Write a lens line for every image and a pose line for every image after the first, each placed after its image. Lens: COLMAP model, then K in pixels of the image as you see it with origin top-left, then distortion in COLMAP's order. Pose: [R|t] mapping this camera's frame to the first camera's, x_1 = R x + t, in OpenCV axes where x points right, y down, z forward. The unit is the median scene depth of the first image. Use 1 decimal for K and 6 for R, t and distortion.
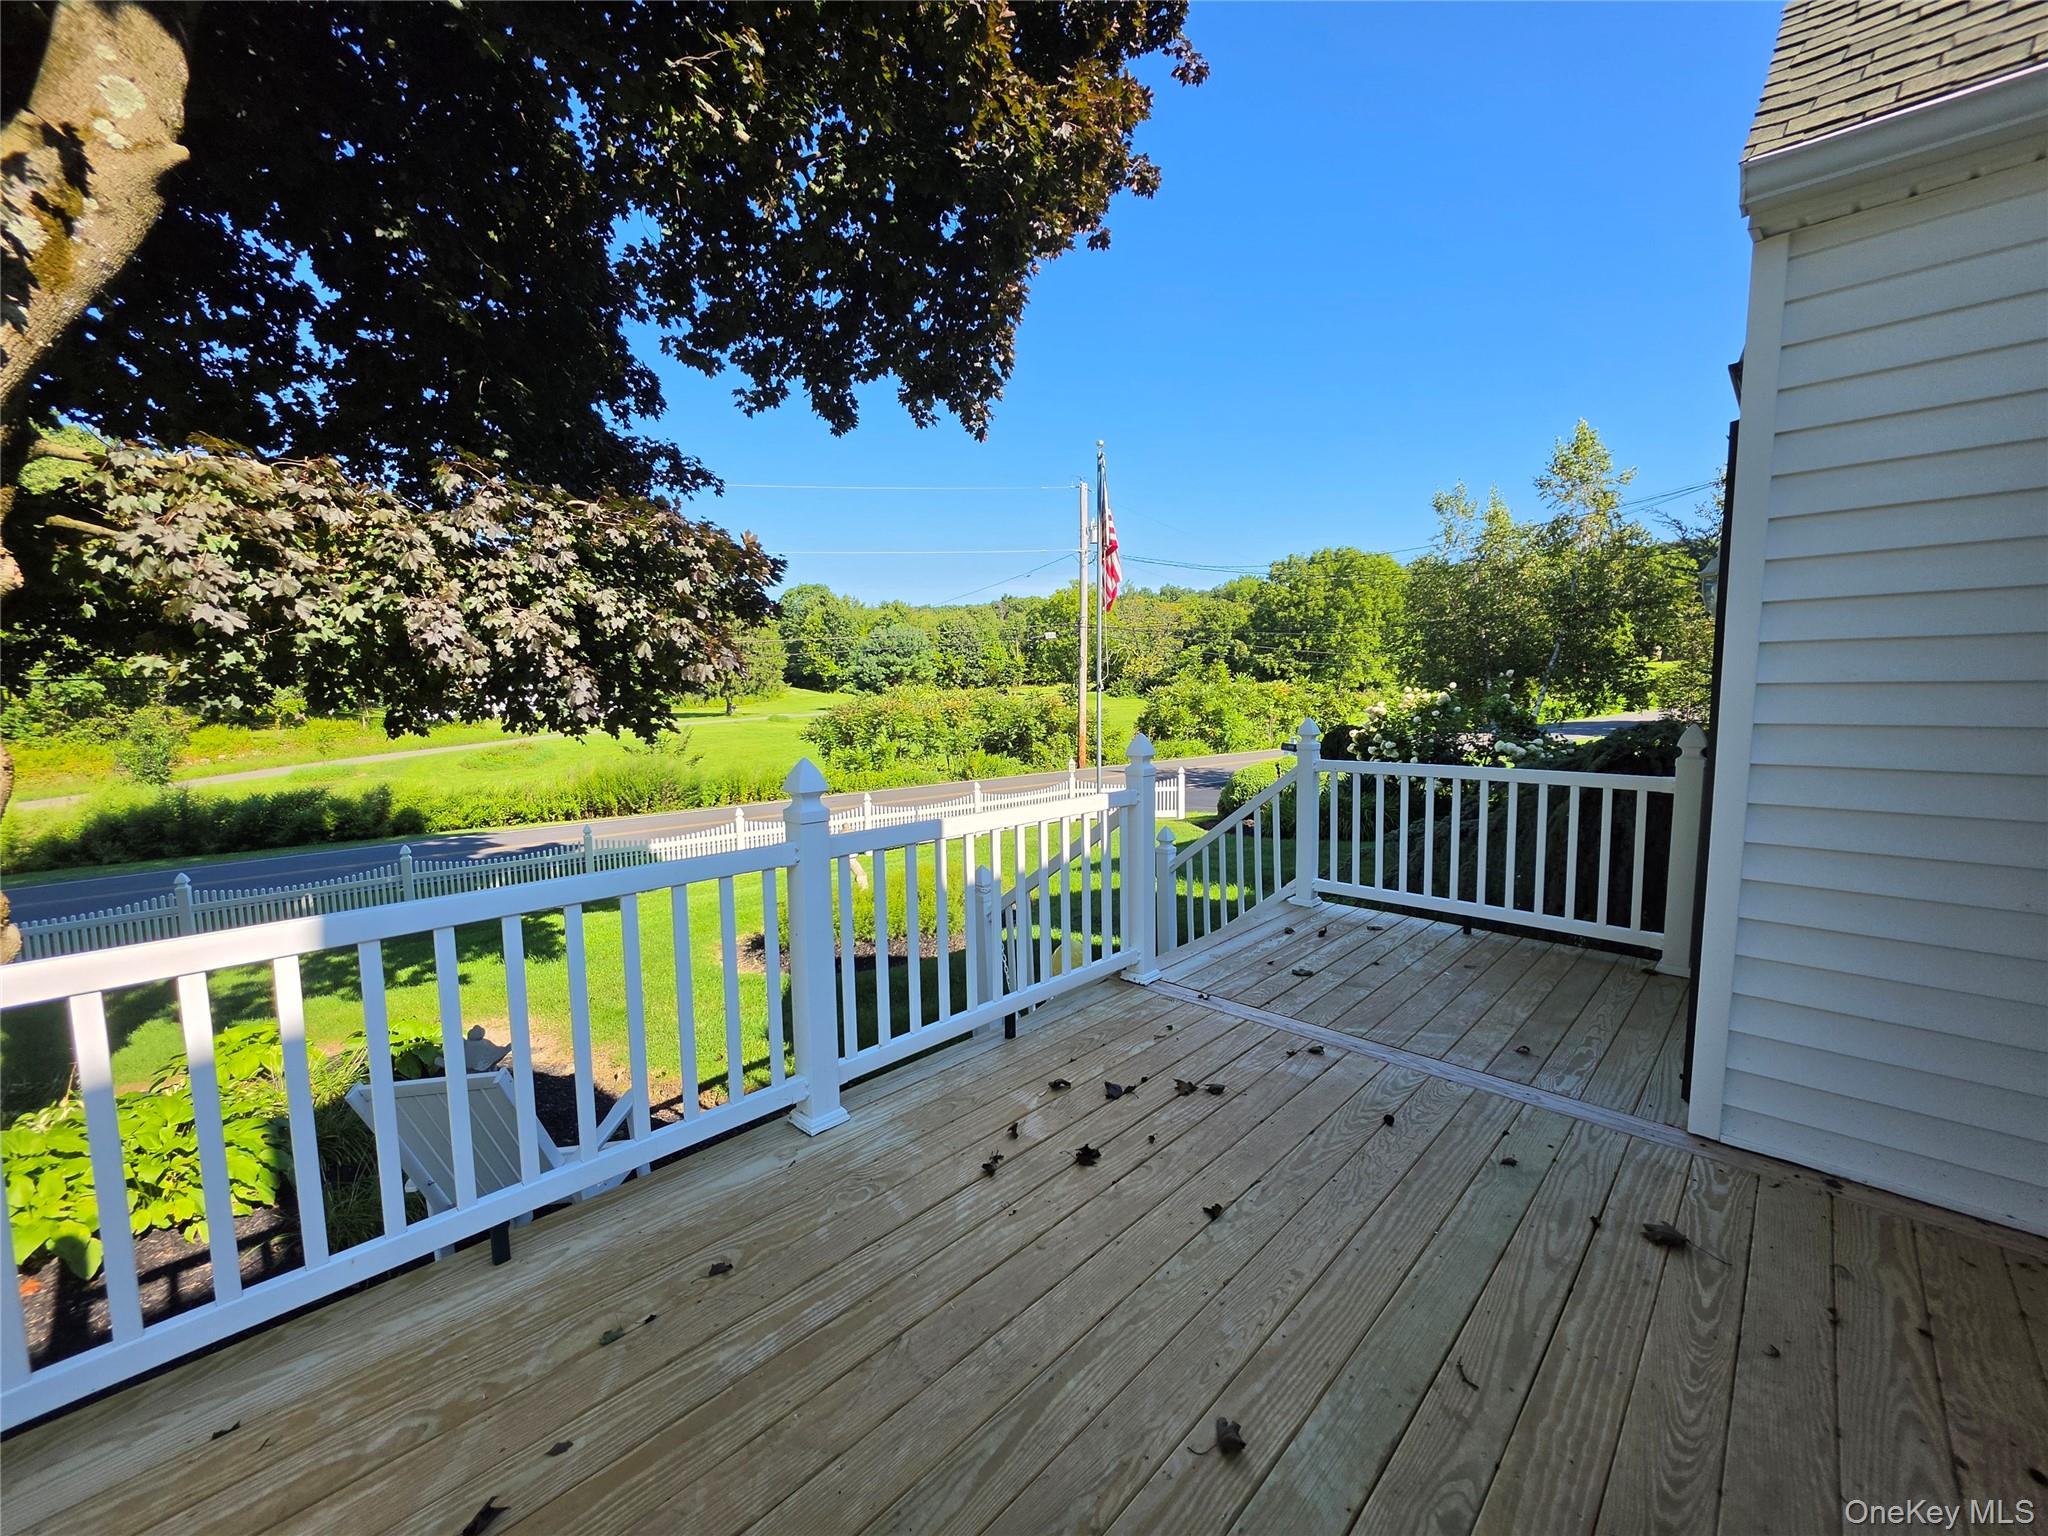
lens RADIAL K [[822.8, 0, 1023.9], [0, 822.8, 771.6], [0, 0, 1]] dist [-0.001924, 0.000075]
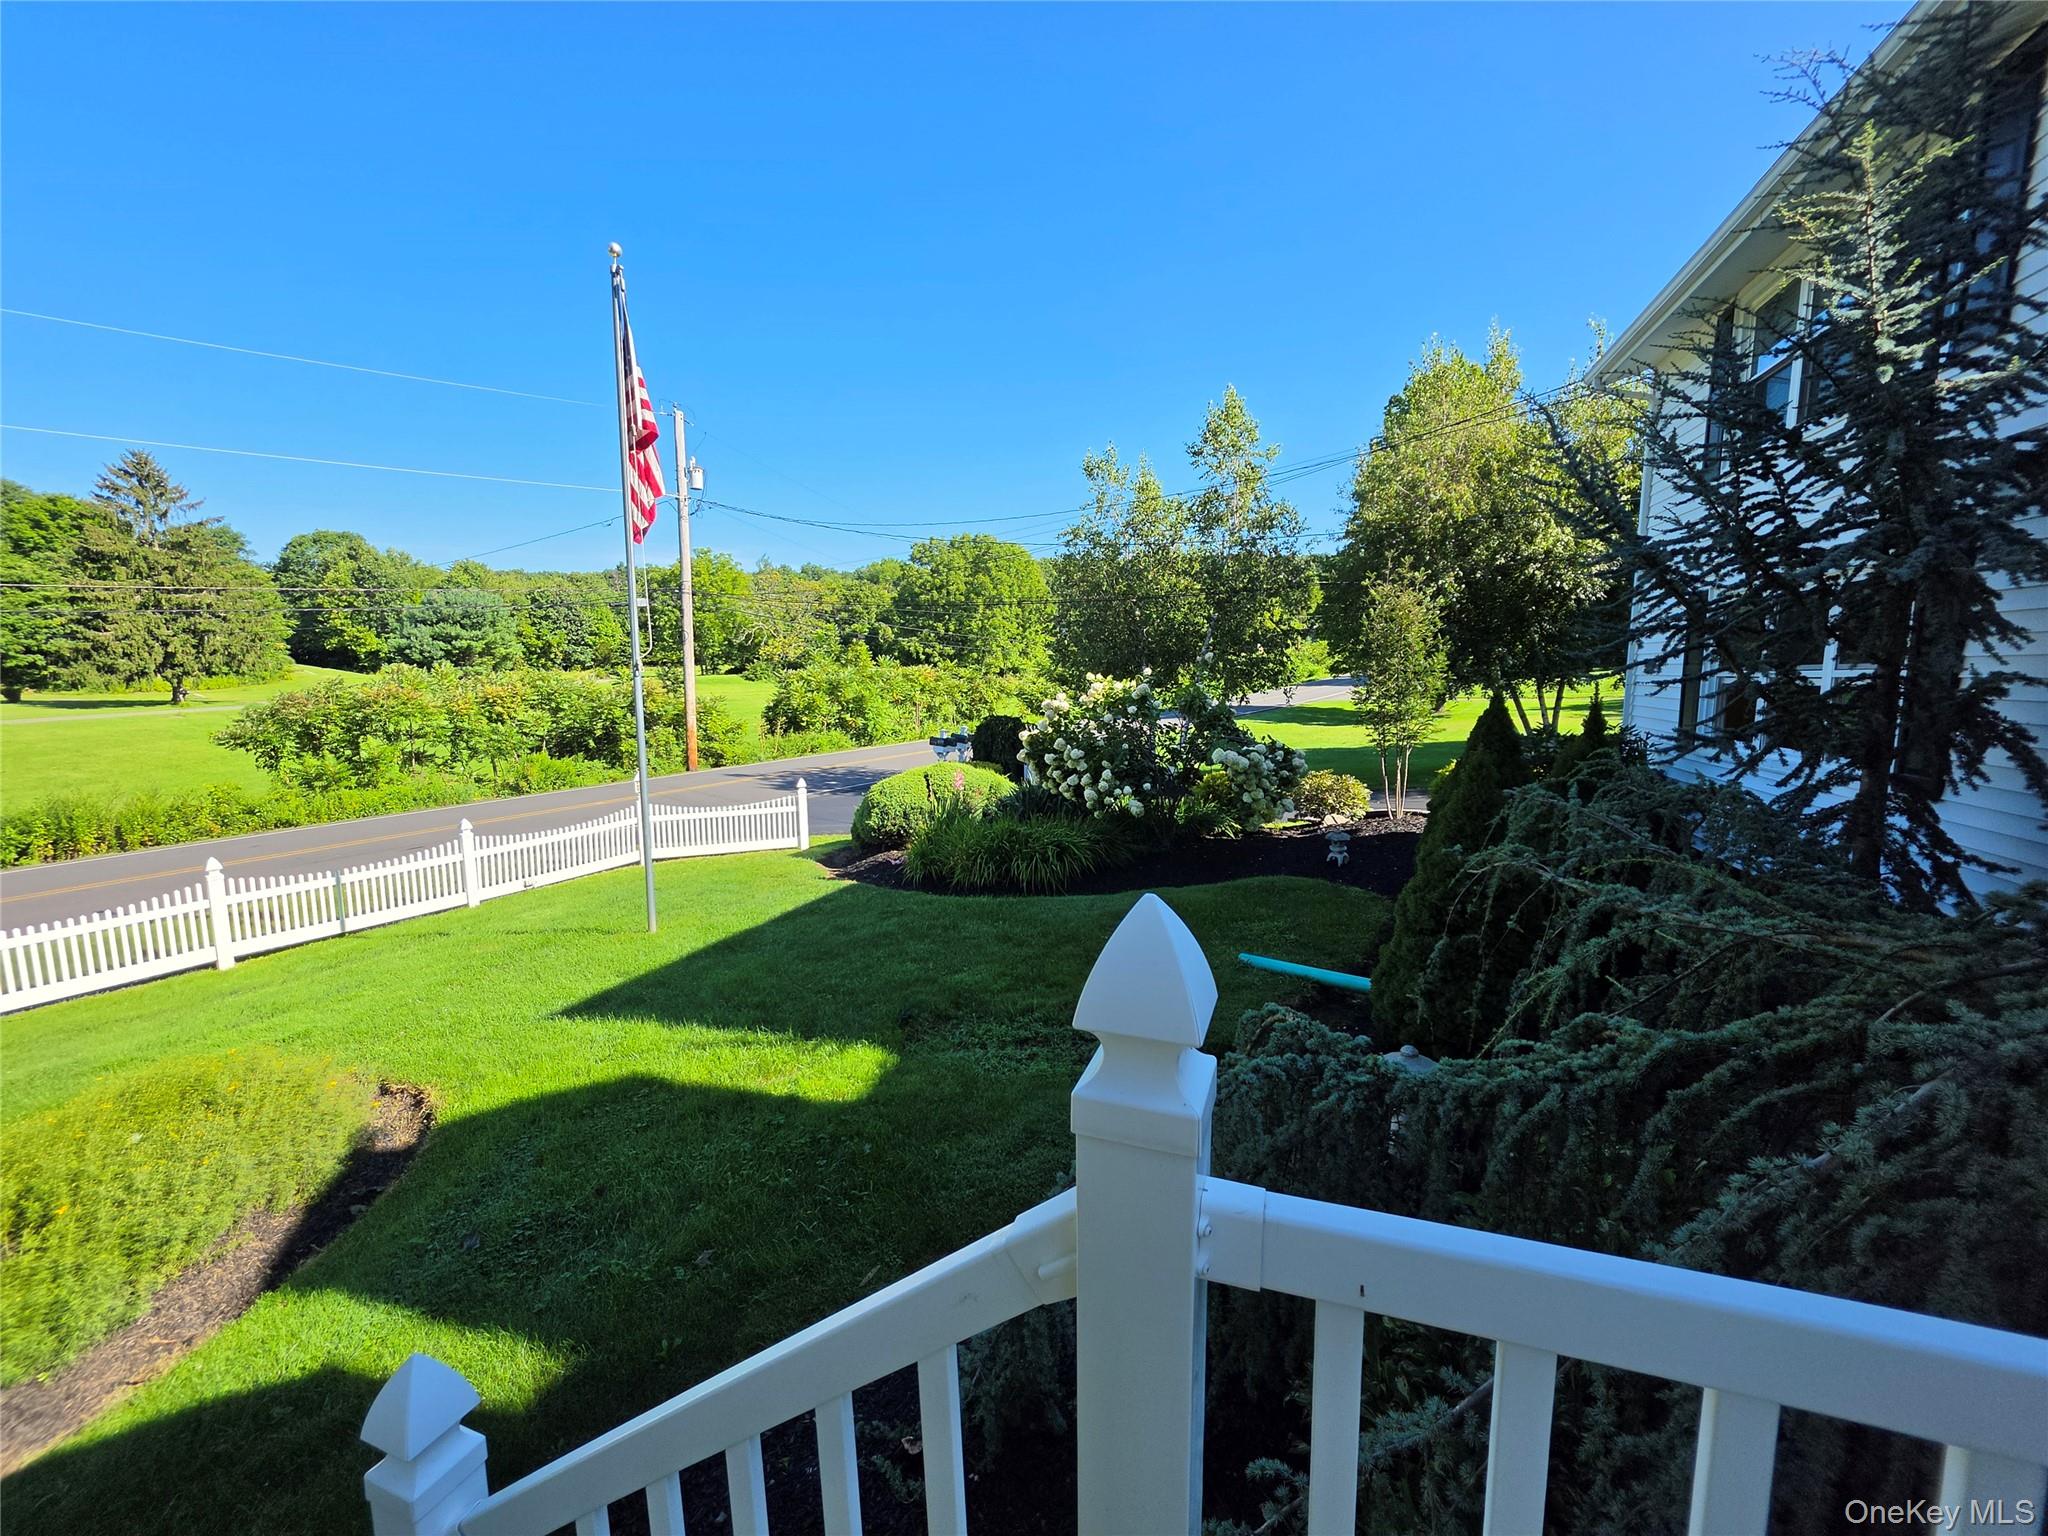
lens RADIAL K [[822.8, 0, 1023.9], [0, 822.8, 771.6], [0, 0, 1]] dist [-0.001924, 0.000075]
pose [[0.913528, -0.039264, 0.404877, 0.158329], [0.031338, 0.999166, 0.026187, -0.053184], [-0.405567, -0.011235, 0.913996, 0.514854]]
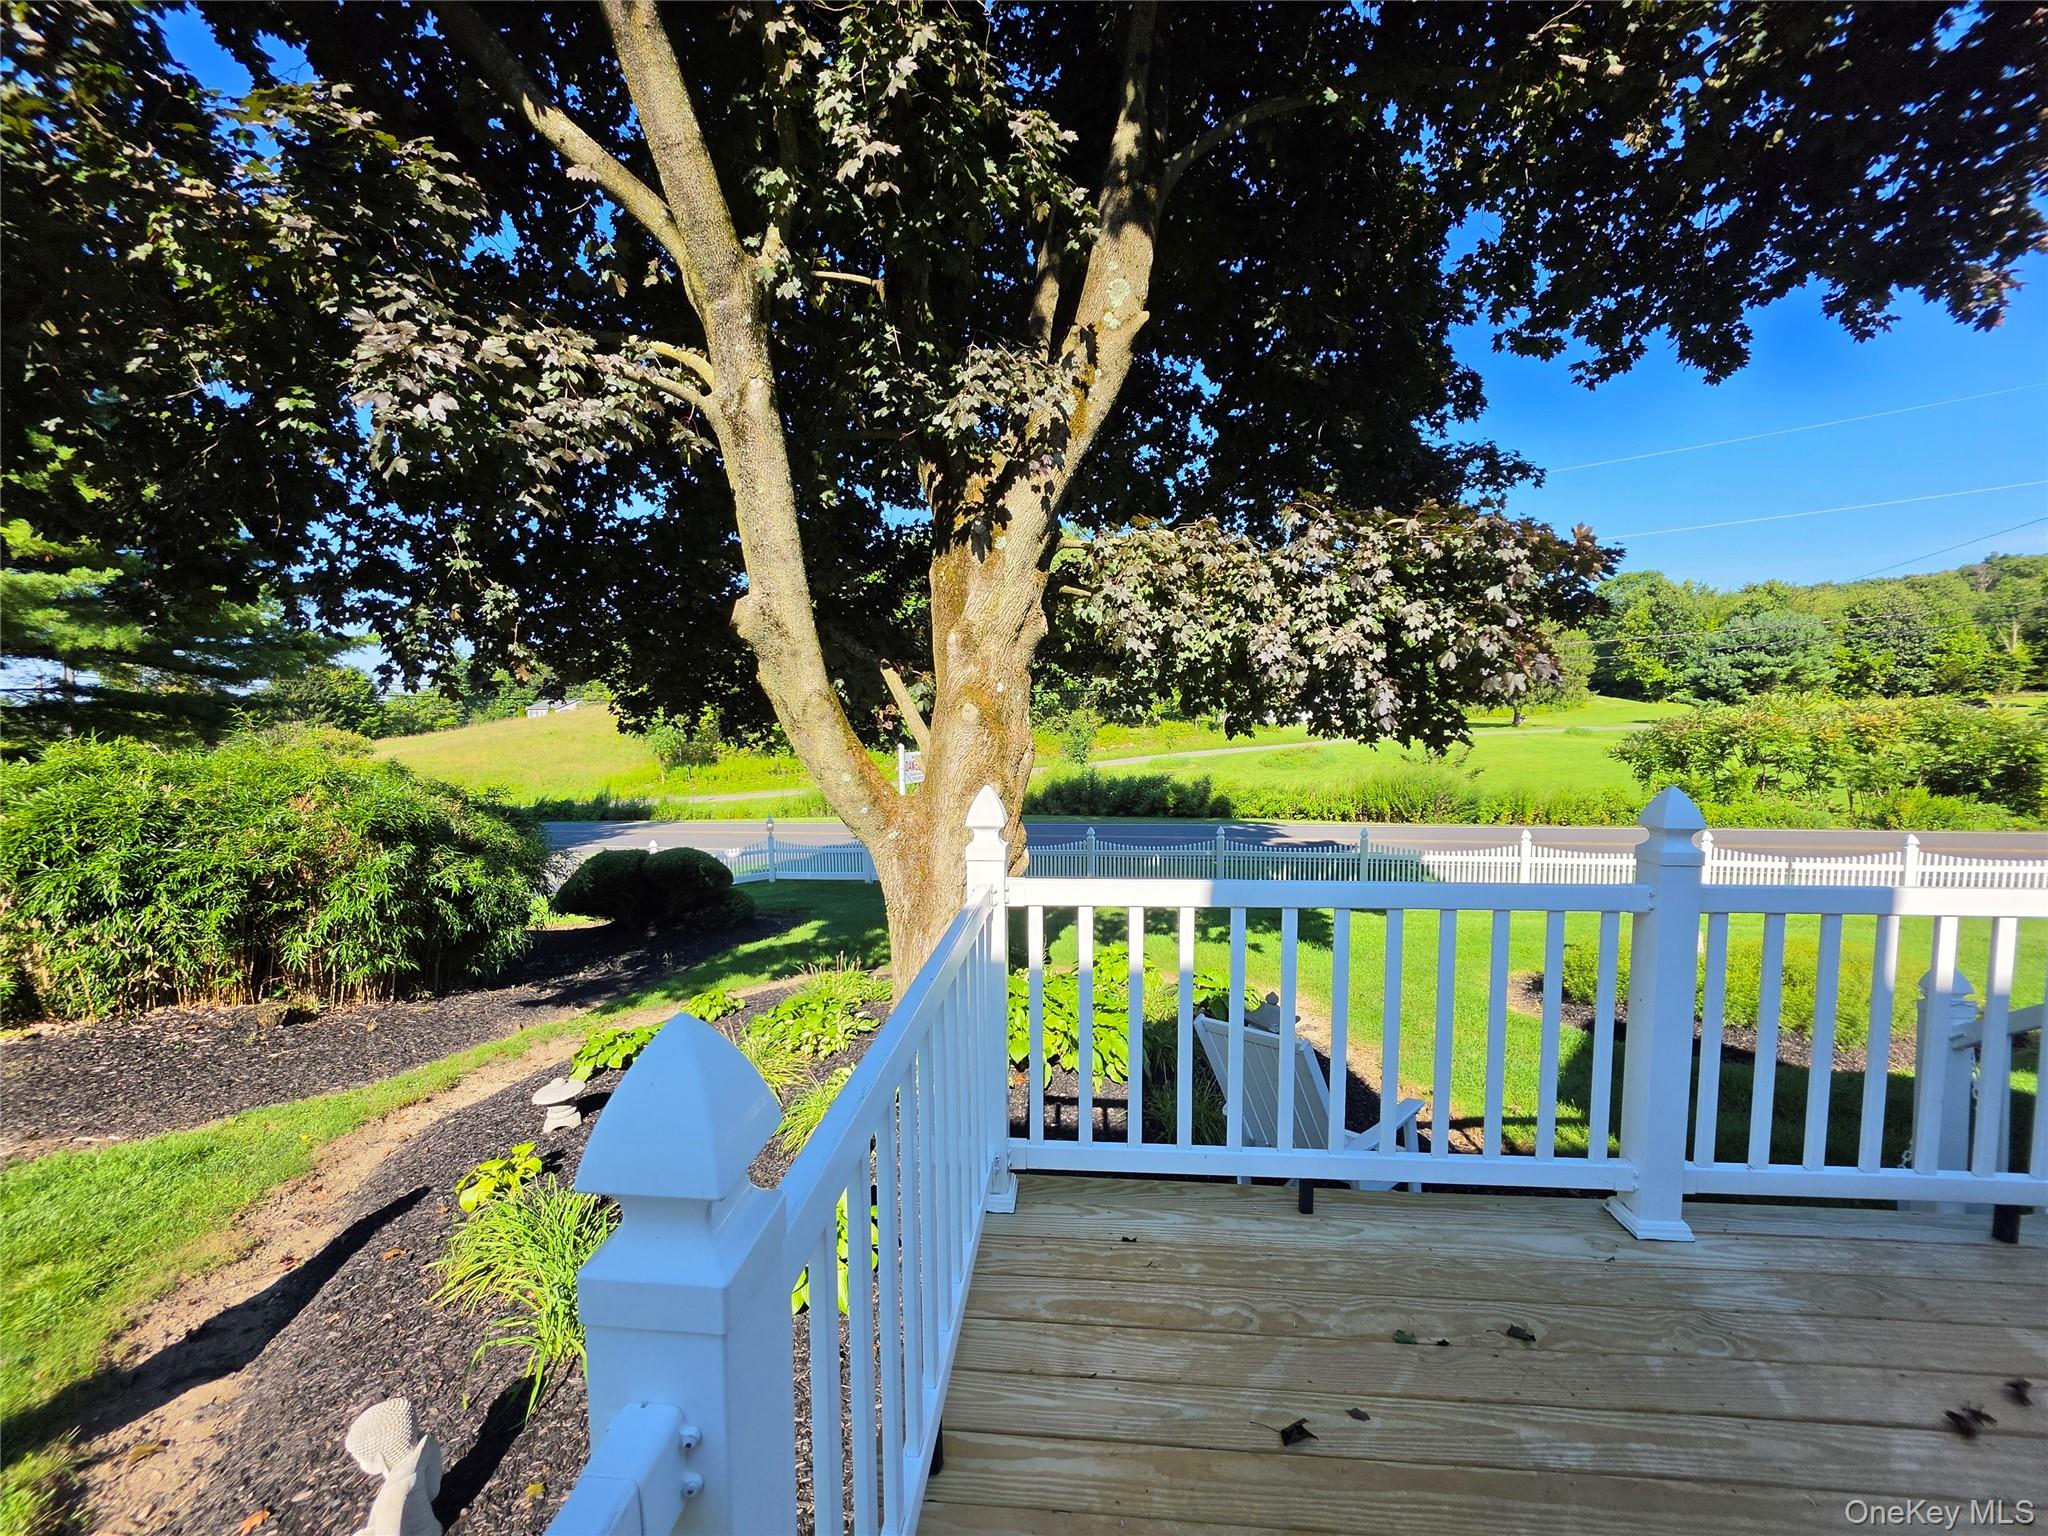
lens RADIAL K [[822.8, 0, 1023.9], [0, 822.8, 771.6], [0, 0, 1]] dist [-0.001924, 0.000075]
pose [[0.636649, 0.068853, -0.768074, -0.013824], [-0.076700, 0.996721, 0.025773, -0.001045], [0.767330, 0.042503, 0.639842, -0.009878]]
